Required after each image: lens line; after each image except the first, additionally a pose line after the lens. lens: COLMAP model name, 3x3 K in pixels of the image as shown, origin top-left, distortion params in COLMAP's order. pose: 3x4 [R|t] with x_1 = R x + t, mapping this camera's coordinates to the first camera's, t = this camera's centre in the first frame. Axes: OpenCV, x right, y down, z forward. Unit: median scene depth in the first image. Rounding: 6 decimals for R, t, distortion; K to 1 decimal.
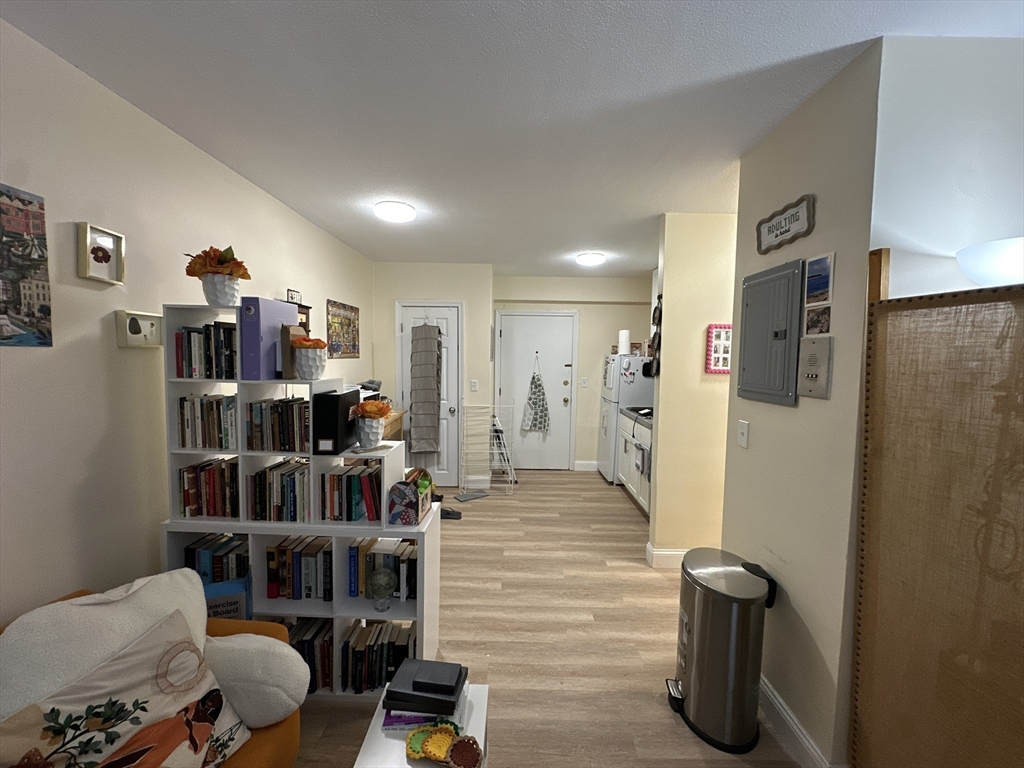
lens RADIAL K [[409.4, 0, 512.0], [0, 409.4, 384.0], [0, 0, 1]] dist [-0.001385, 0.000335]
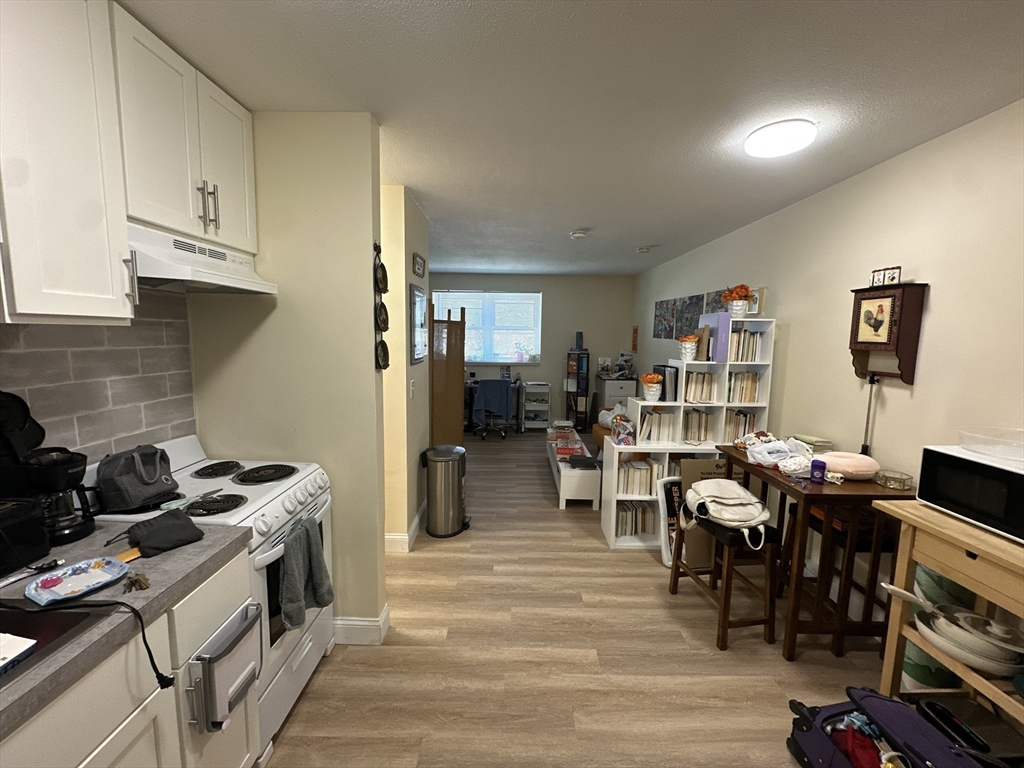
lens RADIAL K [[409.4, 0, 512.0], [0, 409.4, 384.0], [0, 0, 1]] dist [-0.001385, 0.000335]
pose [[-0.999433, -0.032011, -0.010467, 0.221385], [-0.033411, 0.981503, 0.188509, -0.199518], [0.004239, 0.188752, -0.982016, 2.577157]]
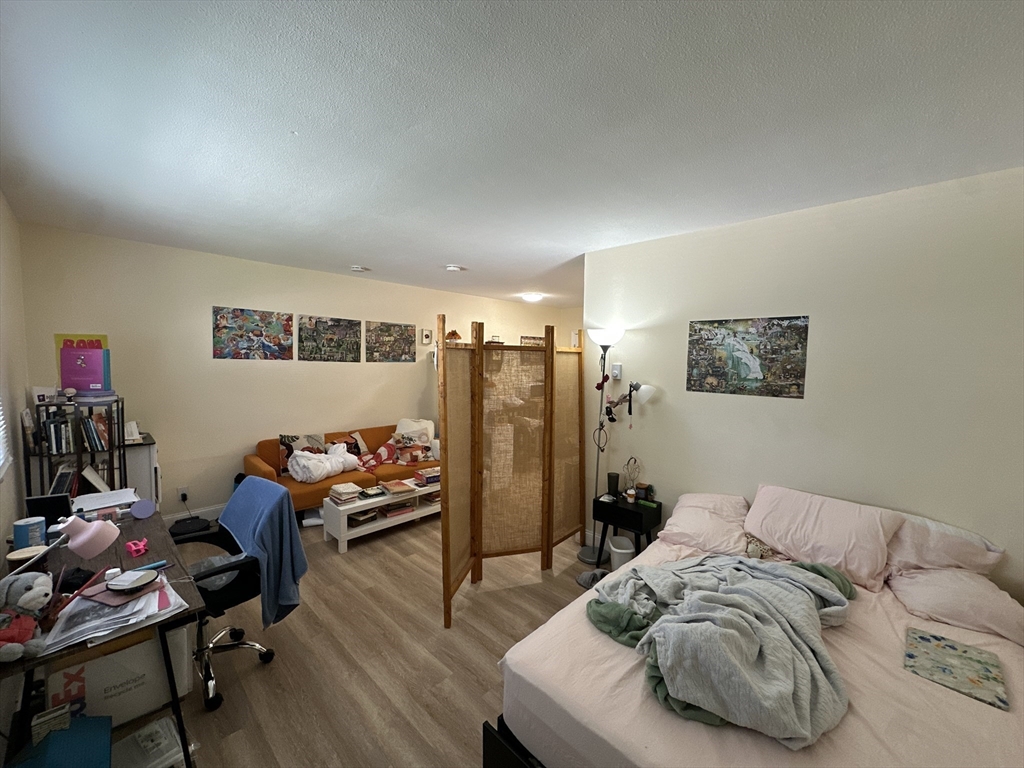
lens RADIAL K [[409.4, 0, 512.0], [0, 409.4, 384.0], [0, 0, 1]] dist [-0.001385, 0.000335]
pose [[0.720294, 0.043657, -0.692294, 1.658707], [-0.049356, 0.998714, 0.011628, 0.020024], [0.691911, 0.025793, 0.721522, -0.868624]]
